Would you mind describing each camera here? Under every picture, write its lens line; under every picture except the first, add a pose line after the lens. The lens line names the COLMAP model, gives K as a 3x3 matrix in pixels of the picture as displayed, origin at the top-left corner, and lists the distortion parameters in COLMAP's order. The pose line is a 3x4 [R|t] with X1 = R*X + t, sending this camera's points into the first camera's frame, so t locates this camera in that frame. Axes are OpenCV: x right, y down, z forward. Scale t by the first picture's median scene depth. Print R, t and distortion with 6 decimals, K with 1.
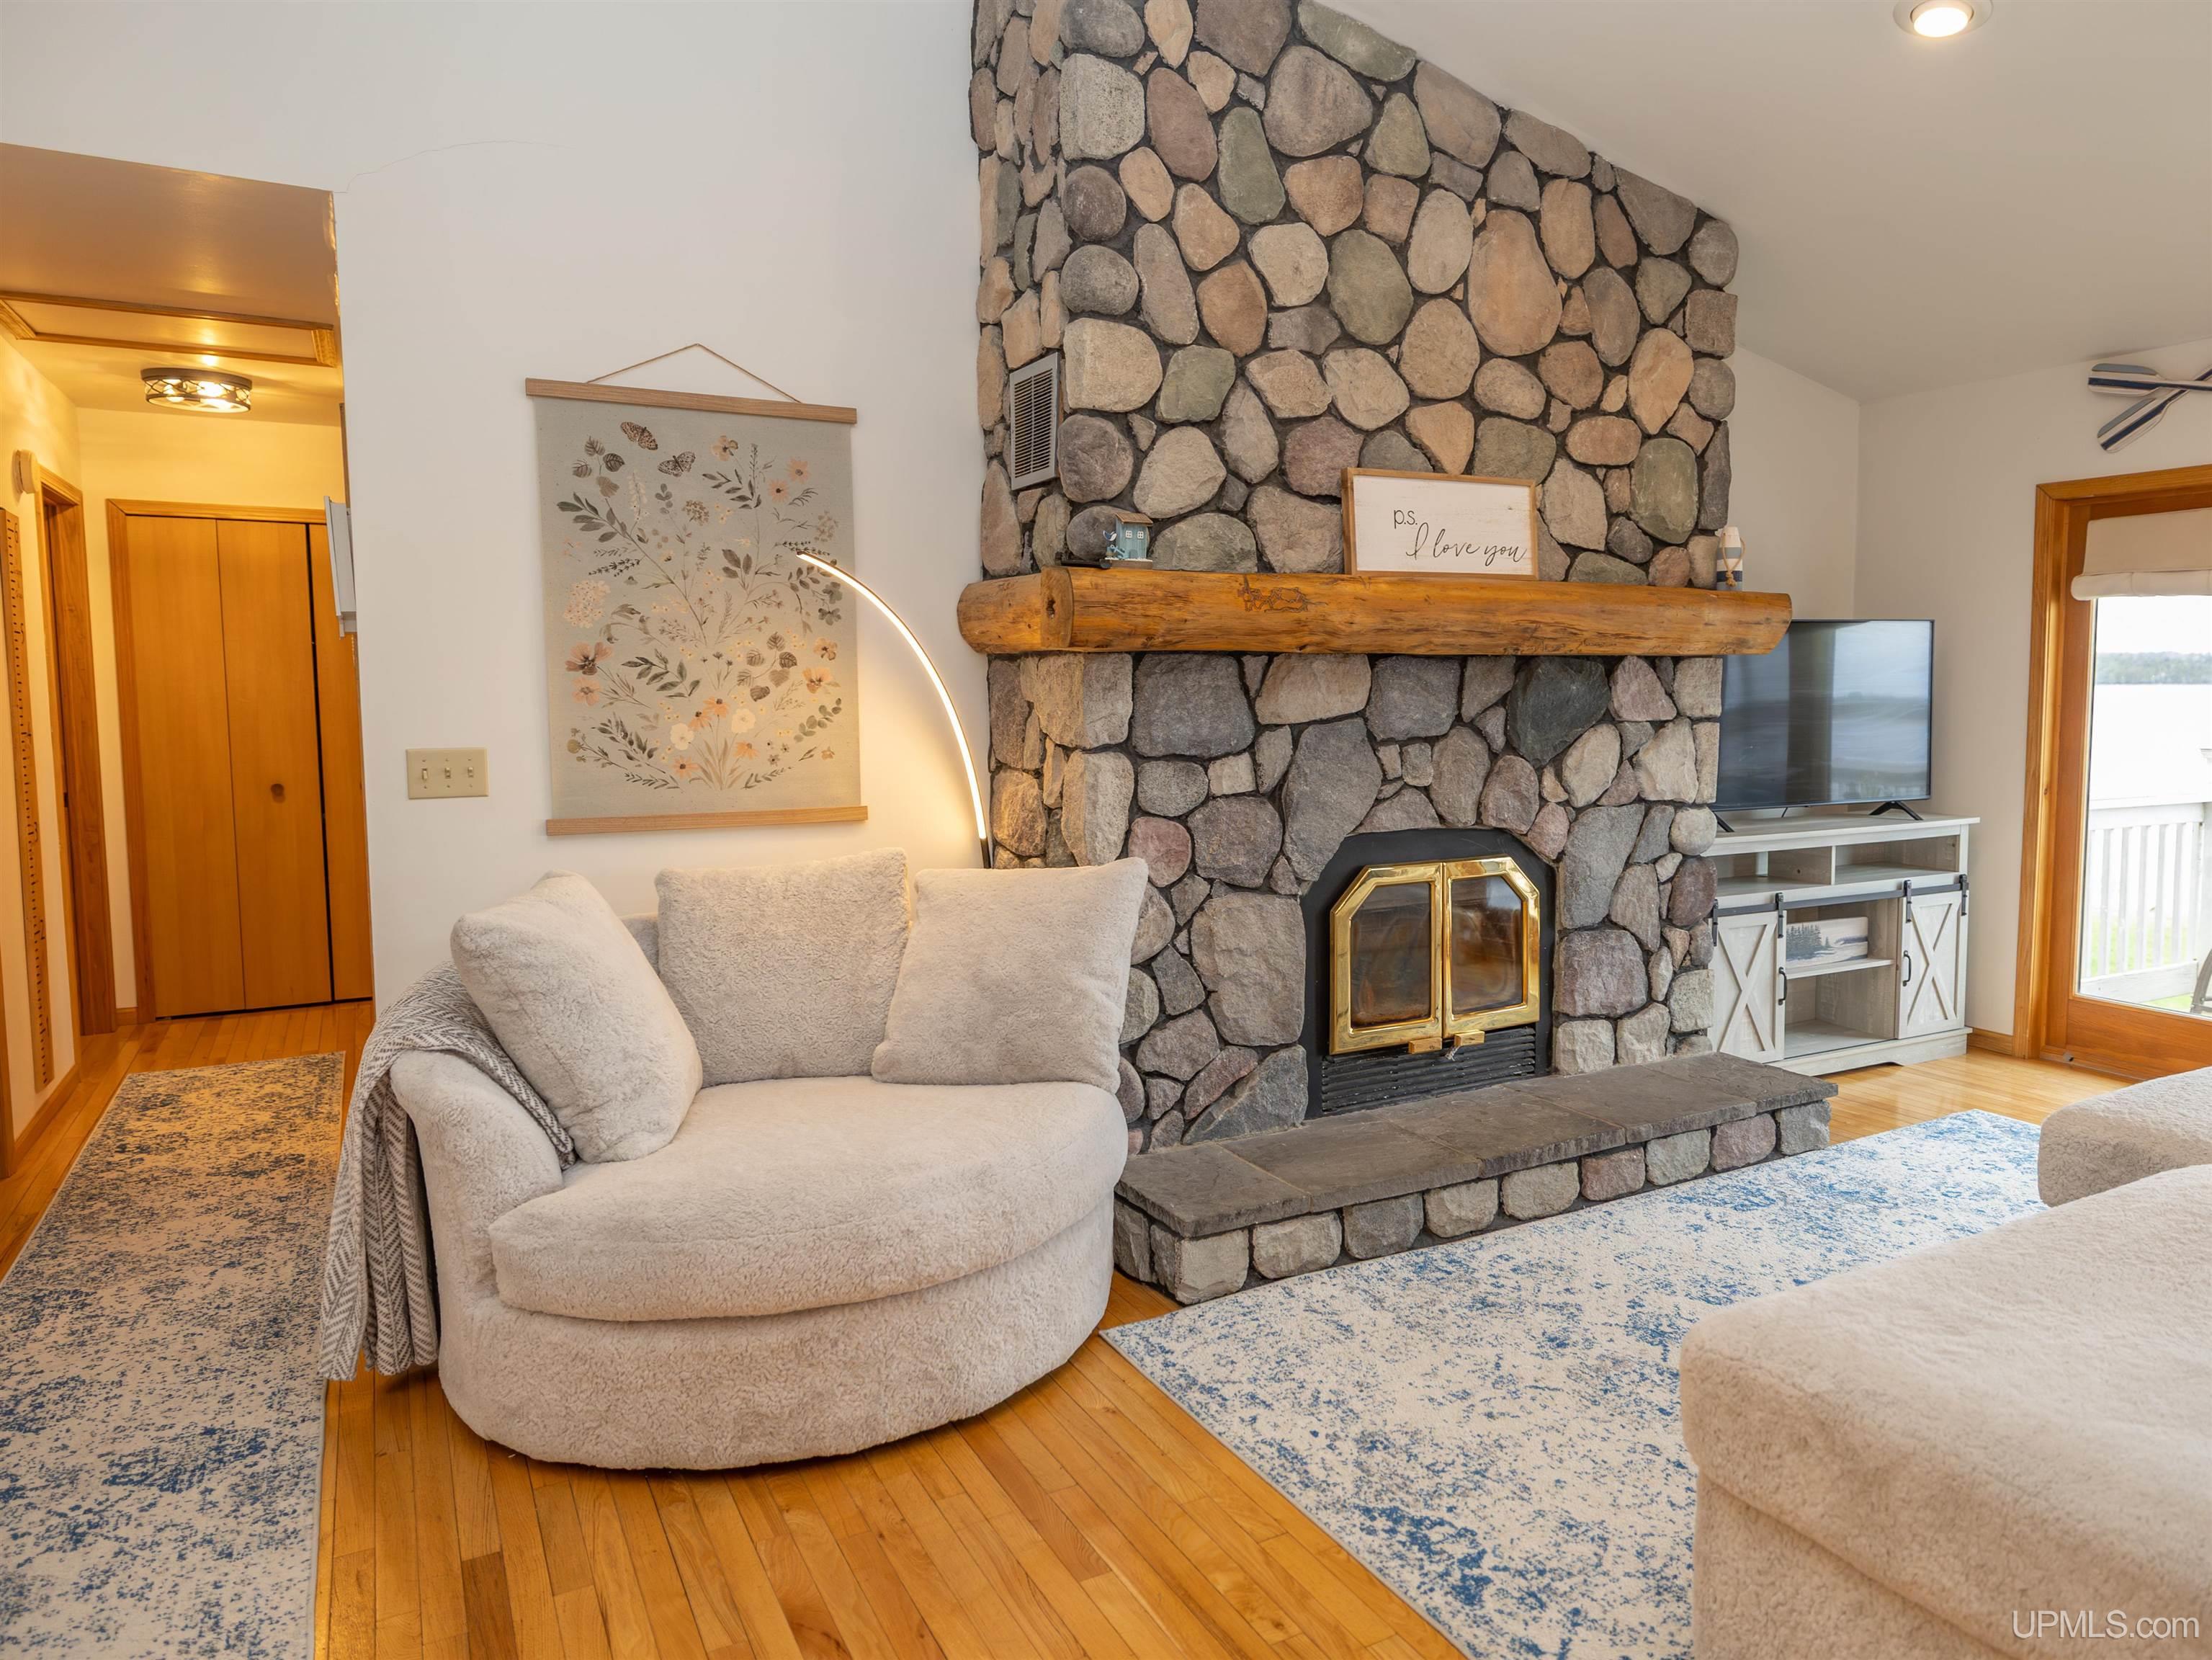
lens RADIAL K [[1512.3, 0, 1184.0], [0, 1512.3, 817.0], [0, 0, 1]] dist [0.002972, 0.001236]
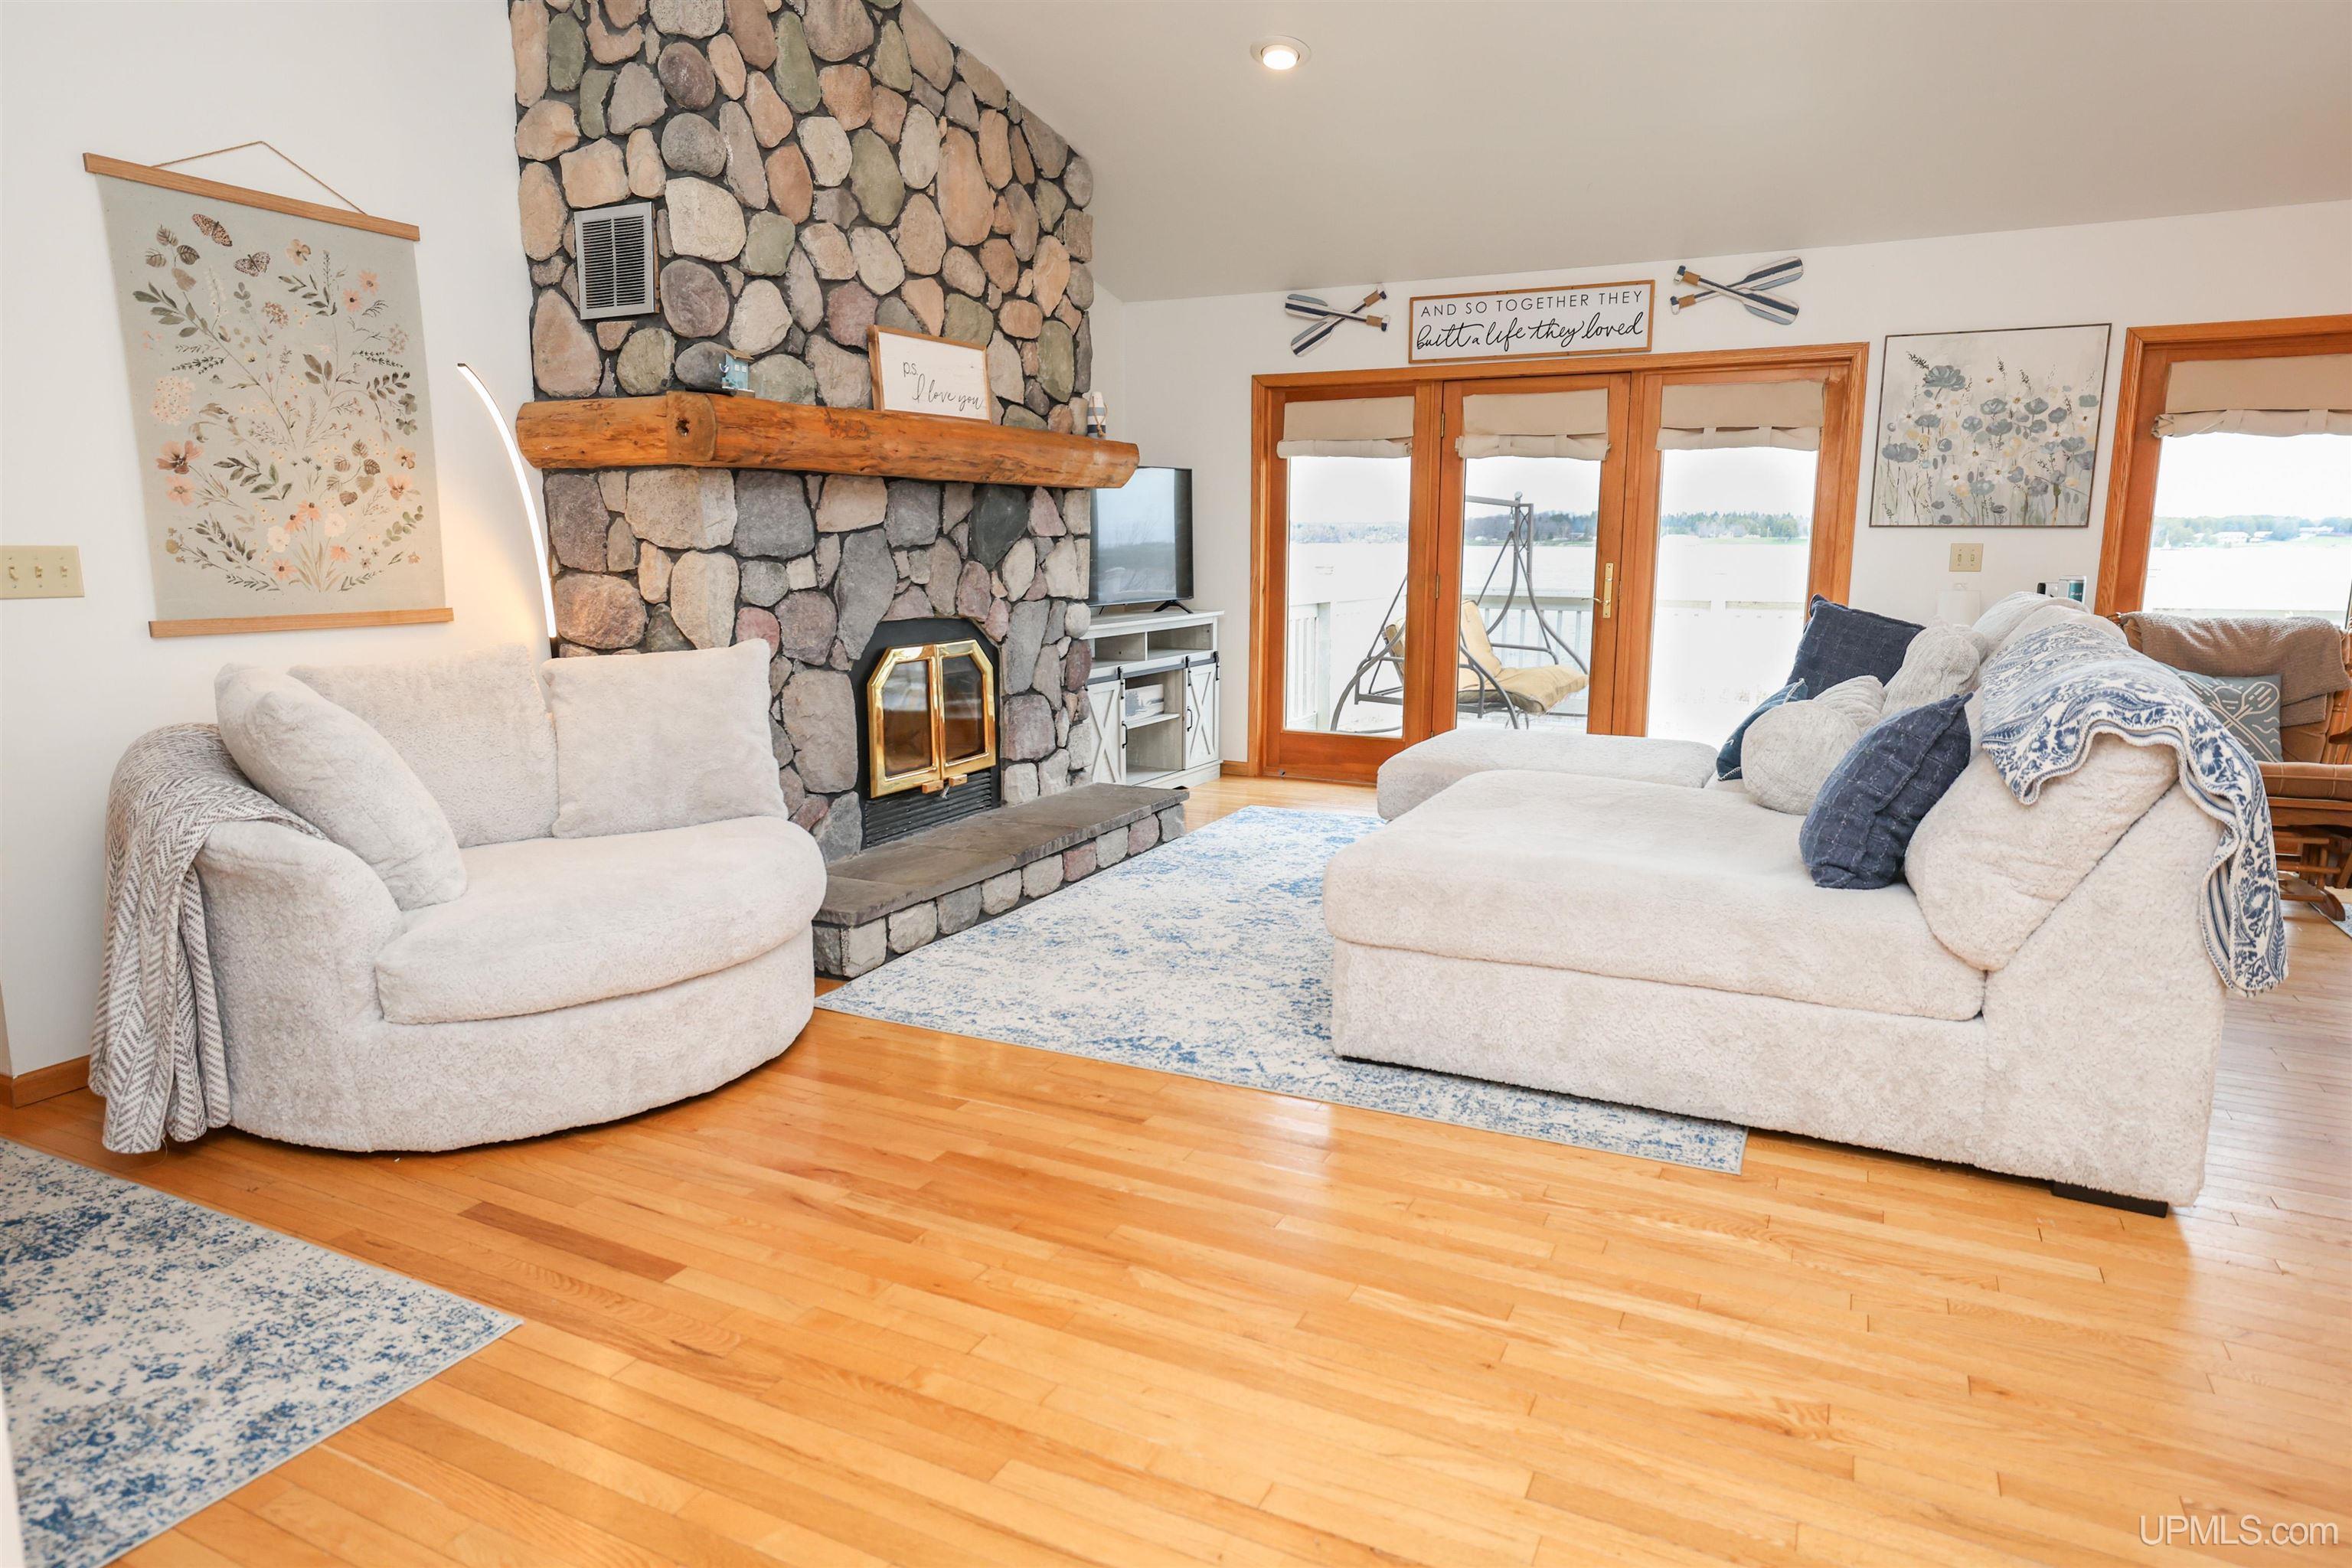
lens RADIAL K [[1412.9, 0, 1171.4], [0, 1412.9, 774.4], [0, 0, 1]] dist [-0.009824, 0.017134]
pose [[0.837023, -0.084664, 0.540578, -0.350390], [0.041425, 0.994926, 0.091681, 0.041939], [-0.545598, -0.054345, 0.836283, -0.130335]]
